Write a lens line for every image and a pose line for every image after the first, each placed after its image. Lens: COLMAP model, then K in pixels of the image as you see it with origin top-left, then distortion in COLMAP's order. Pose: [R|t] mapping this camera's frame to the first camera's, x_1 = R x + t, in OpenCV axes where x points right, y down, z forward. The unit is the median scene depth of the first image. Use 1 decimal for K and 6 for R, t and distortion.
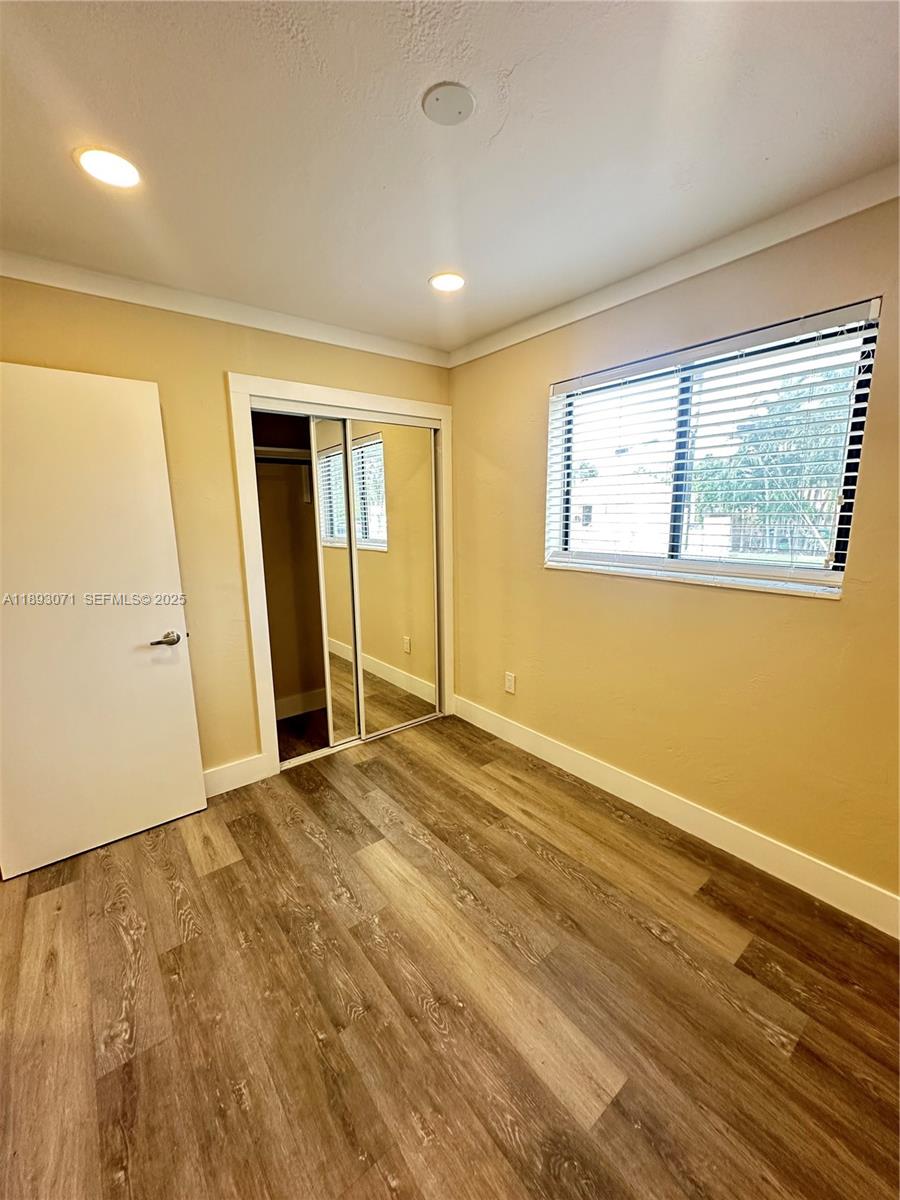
lens RADIAL K [[481.4, 0, 448.3], [0, 481.4, 602.8], [0, 0, 1]] dist [-0.005611, 0.001276]
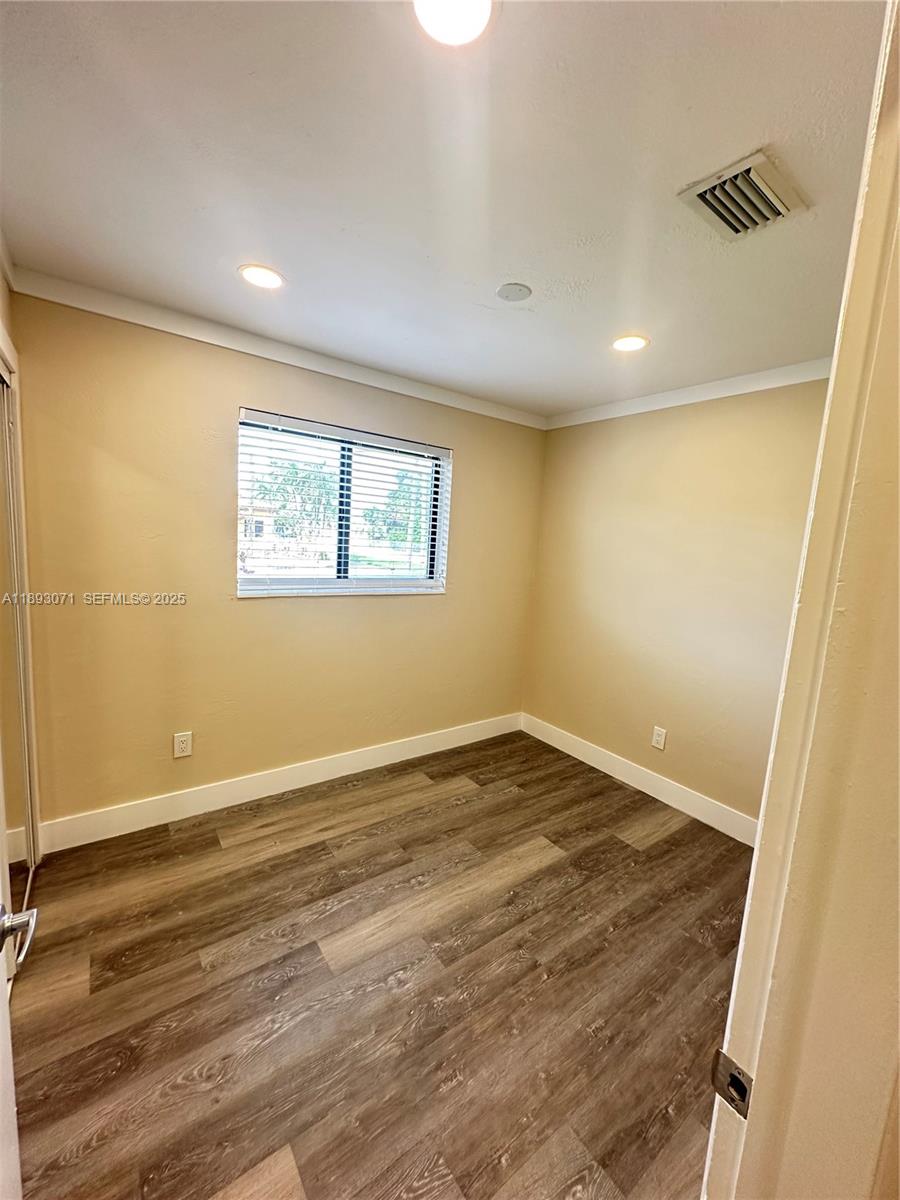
lens RADIAL K [[481.4, 0, 456.0], [0, 481.4, 598.2], [0, 0, 1]] dist [-0.005611, 0.001276]
pose [[0.024537, -0.109883, 0.993642, -1.089554], [0.125357, 0.986434, 0.105990, -0.180199], [-0.991808, 0.121959, 0.037979, 0.823272]]
